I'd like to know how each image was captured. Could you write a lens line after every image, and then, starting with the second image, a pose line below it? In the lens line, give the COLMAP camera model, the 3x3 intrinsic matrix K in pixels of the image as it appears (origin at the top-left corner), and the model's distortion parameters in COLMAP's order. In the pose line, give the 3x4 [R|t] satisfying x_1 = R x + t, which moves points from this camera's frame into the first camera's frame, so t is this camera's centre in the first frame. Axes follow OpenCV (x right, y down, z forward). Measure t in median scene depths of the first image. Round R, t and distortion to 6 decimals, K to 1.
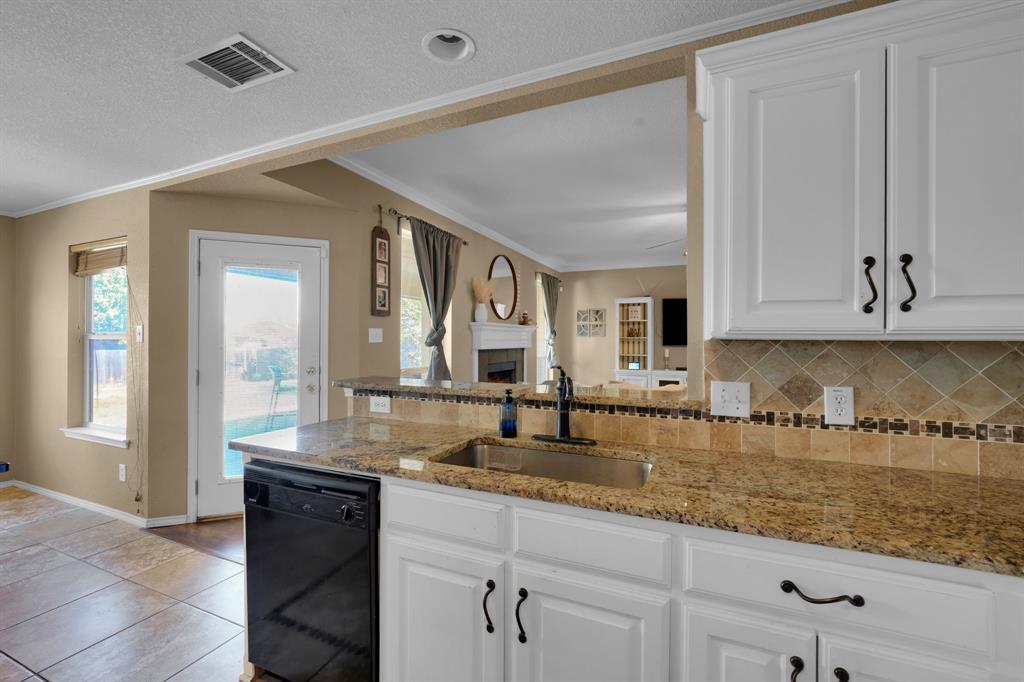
lens RADIAL K [[426.7, 0, 512.0], [0, 426.7, 341.0], [0, 0, 1]] dist [-0.009368, 0.000358]
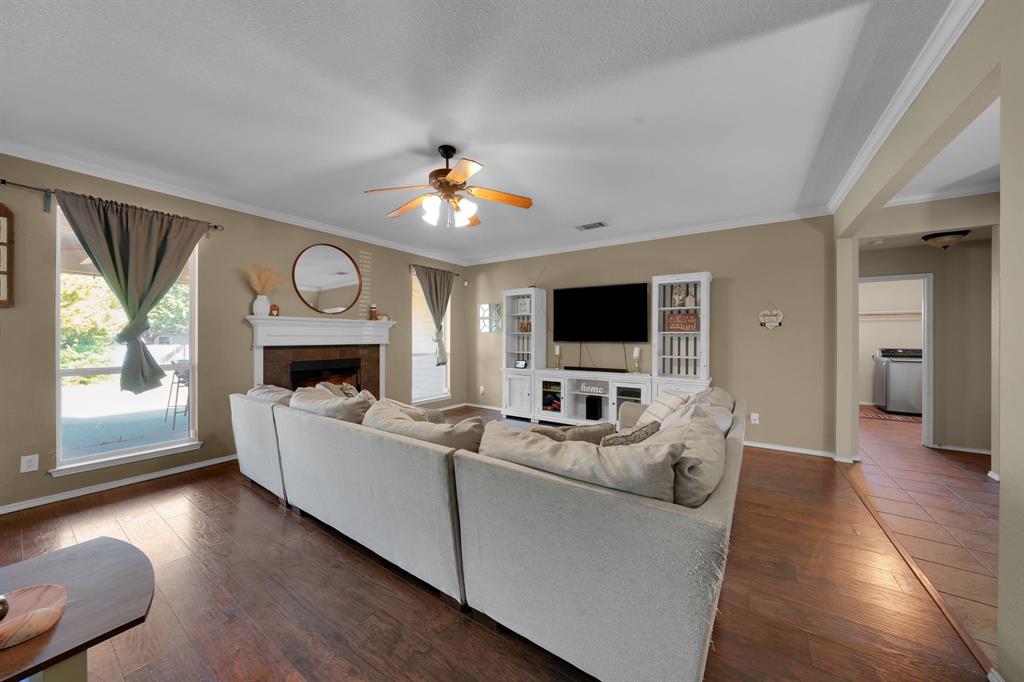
lens RADIAL K [[357.6, 0, 512.0], [0, 357.6, 341.0], [0, 0, 1]] dist [-0.009194, -0.000021]
pose [[0.981861, 0.000421, -0.189601, 0.410444], [0.000991, 0.999972, 0.007350, 0.003434], [0.189598, -0.007405, 0.981834, 0.243918]]
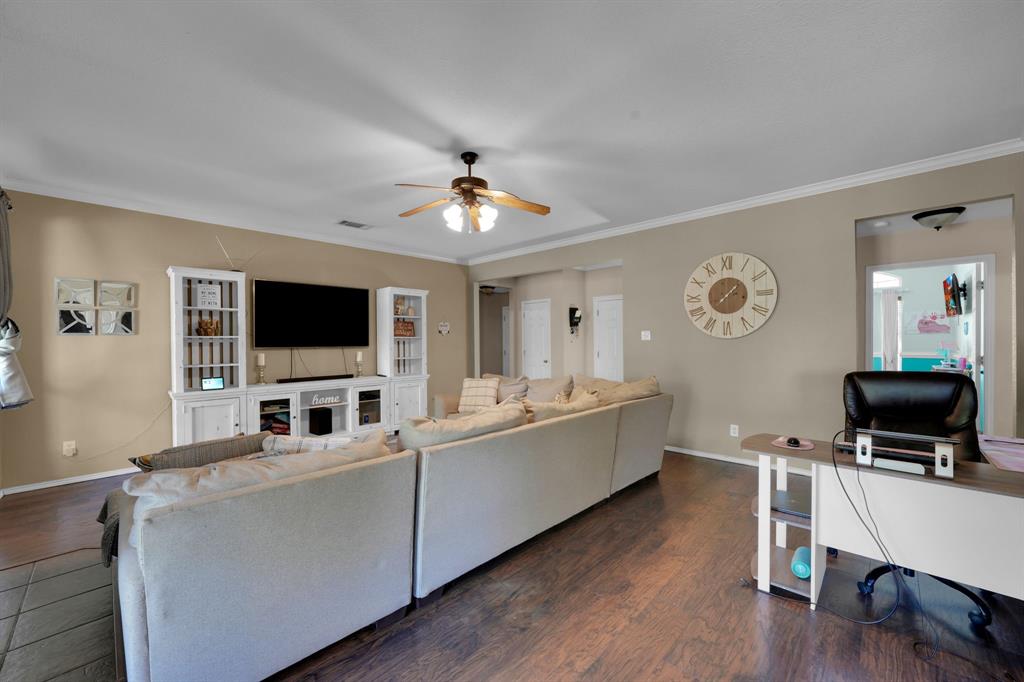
lens RADIAL K [[403.5, 0, 512.0], [0, 403.5, 341.0], [0, 0, 1]] dist [-0.010040, -0.000009]
pose [[0.354416, -0.006984, 0.935062, -0.097378], [0.012679, 0.999916, 0.002662, 0.002034], [-0.935002, 0.010912, 0.354474, 0.399913]]
